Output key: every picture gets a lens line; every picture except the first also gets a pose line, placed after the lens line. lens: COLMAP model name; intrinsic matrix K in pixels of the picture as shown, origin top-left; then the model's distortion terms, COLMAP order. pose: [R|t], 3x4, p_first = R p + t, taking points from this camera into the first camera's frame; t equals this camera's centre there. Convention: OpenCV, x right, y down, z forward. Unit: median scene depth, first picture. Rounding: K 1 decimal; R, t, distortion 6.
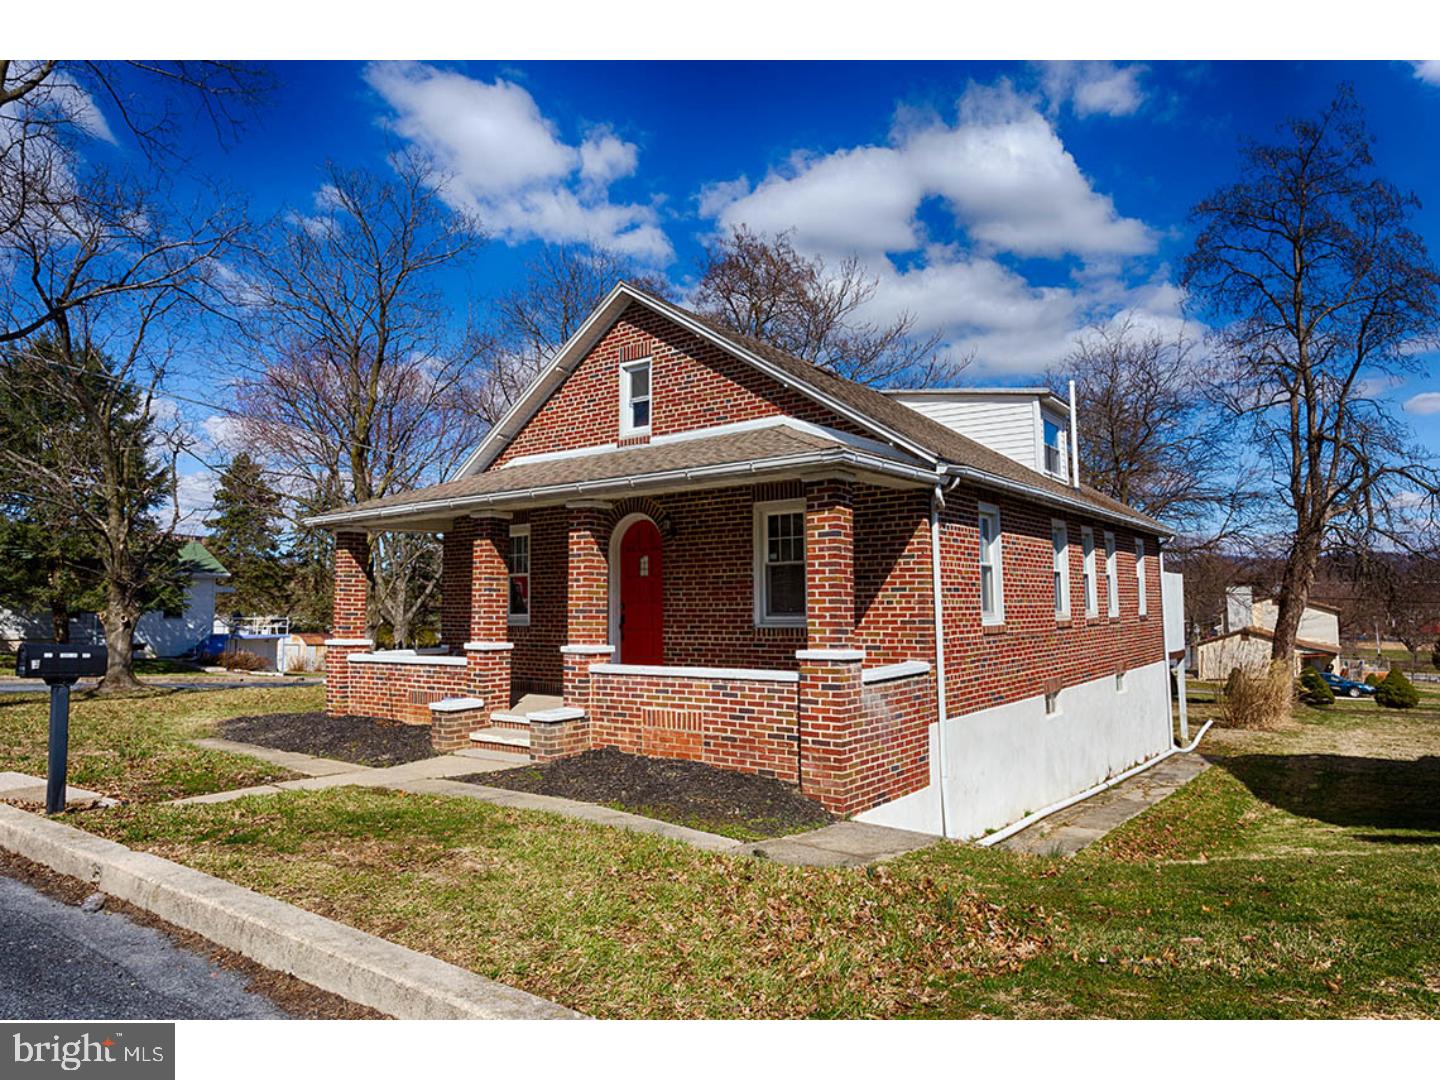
lens RADIAL K [[901.3, 0, 720.0], [0, 901.3, 540.0], [0, 0, 1]] dist [-0.001922, 0.001593]
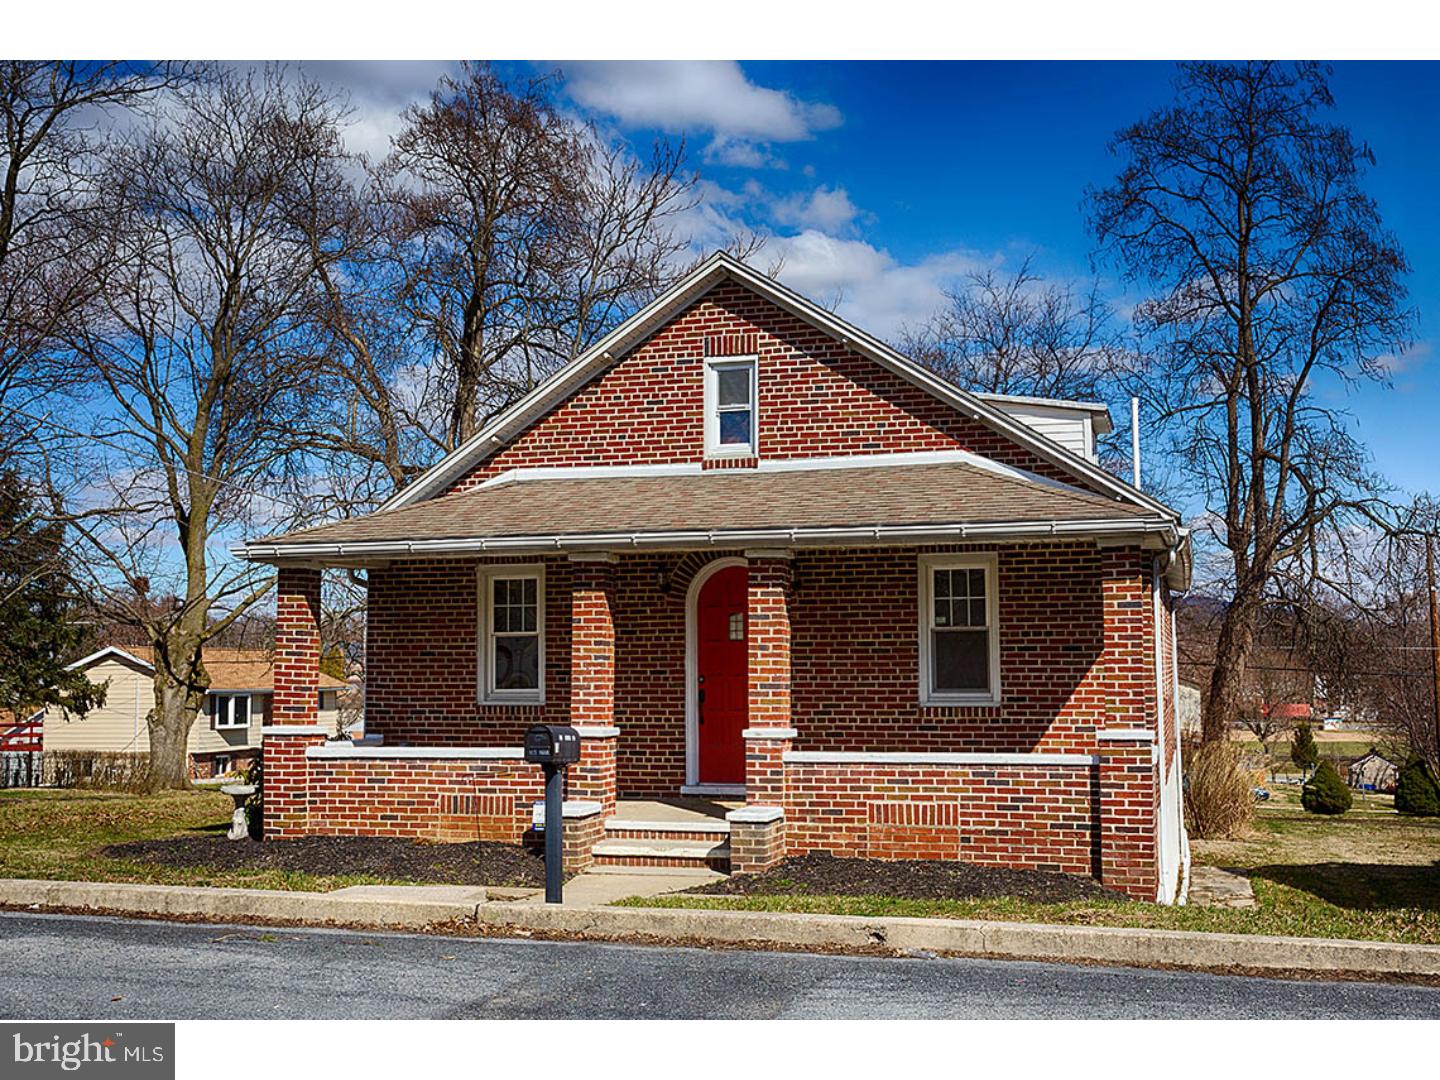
lens RADIAL K [[1593.0, 0, 720.0], [0, 1593.0, 540.0], [0, 0, 1]] dist [0.009352, -0.000472]
pose [[0.940046, 0.033363, 0.339411, -0.694535], [-0.030198, 0.999437, -0.014602, -0.030333], [-0.339707, 0.003477, 0.940525, -0.332620]]
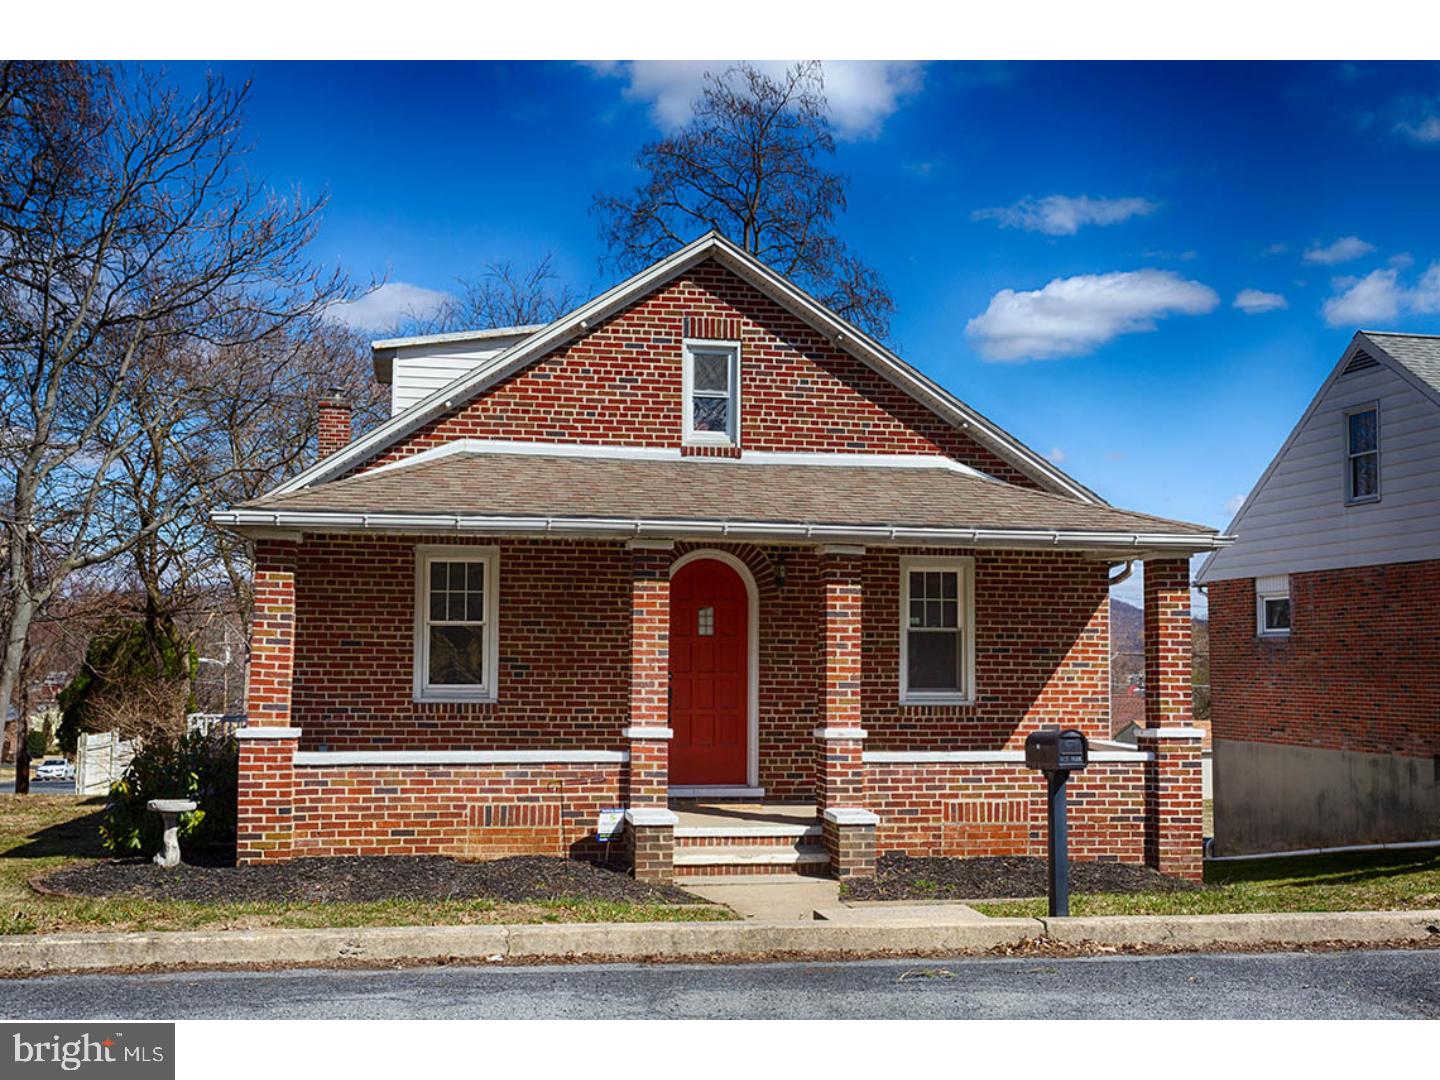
lens RADIAL K [[1593.0, 0, 720.0], [0, 1593.0, 540.0], [0, 0, 1]] dist [0.009352, -0.000472]
pose [[0.682816, 0.072680, 0.726966, -1.274875], [-0.070733, 0.996942, -0.033234, 0.006135], [-0.727158, -0.028728, 0.685868, 0.127764]]
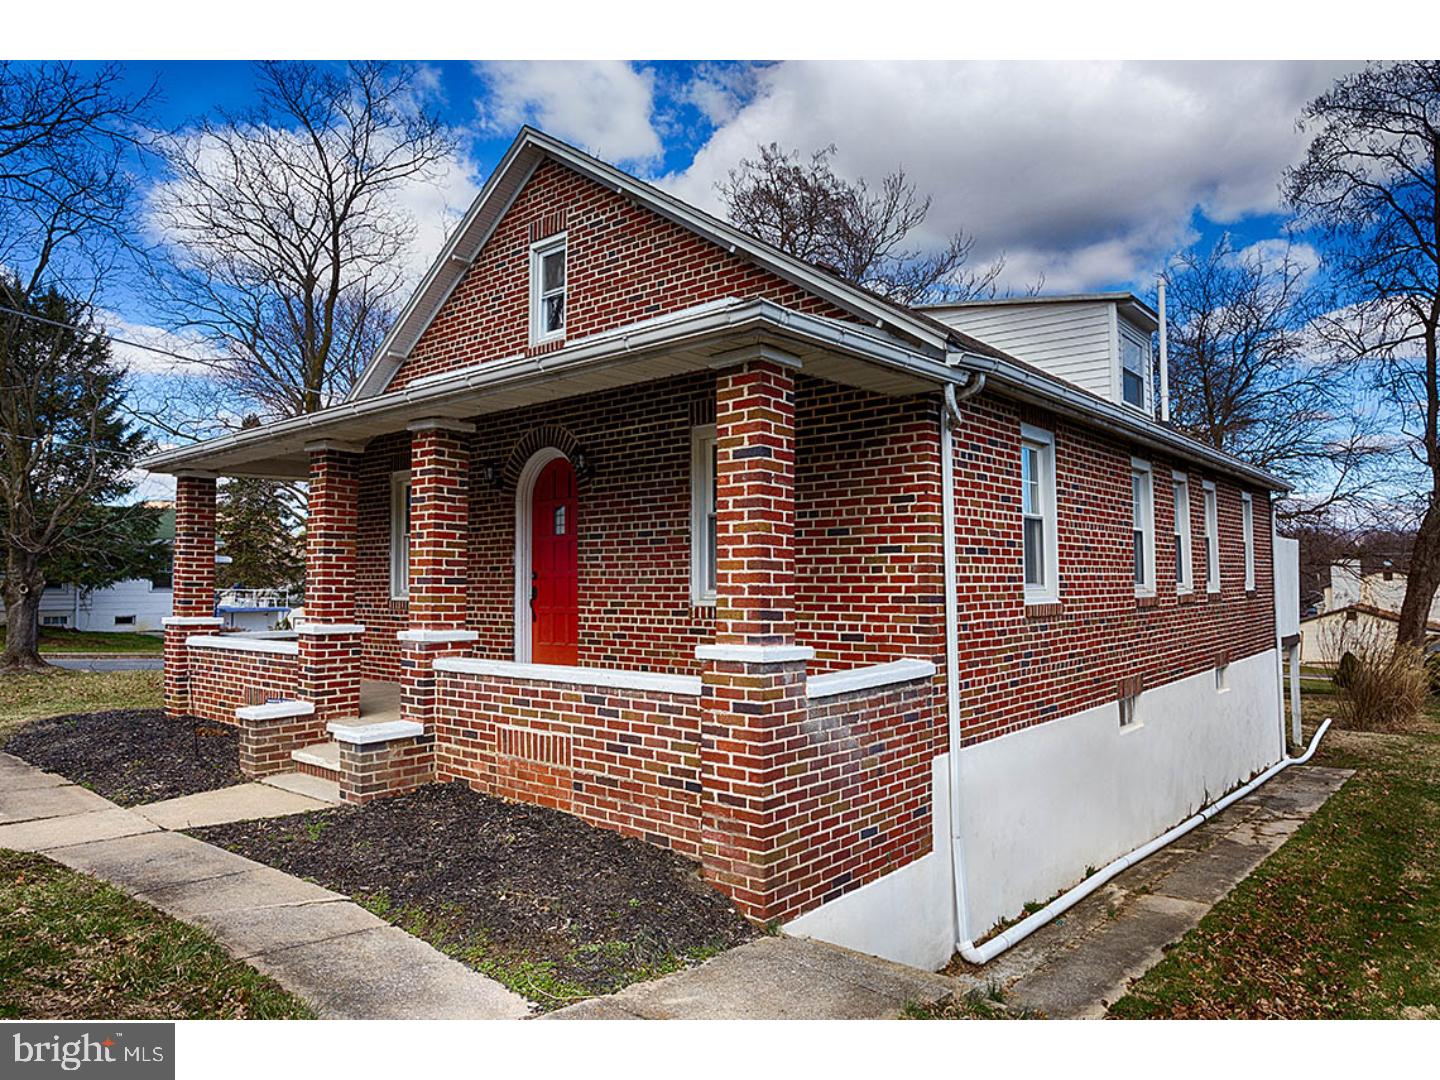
lens RADIAL K [[928.9, 0, 720.0], [0, 928.9, 540.0], [0, 0, 1]] dist [-0.003563, -0.000871]
pose [[0.997918, 0.001221, -0.064488, 0.117166], [0.000763, 0.999527, 0.030737, 0.026867], [0.064495, -0.030722, 0.997445, 0.315890]]
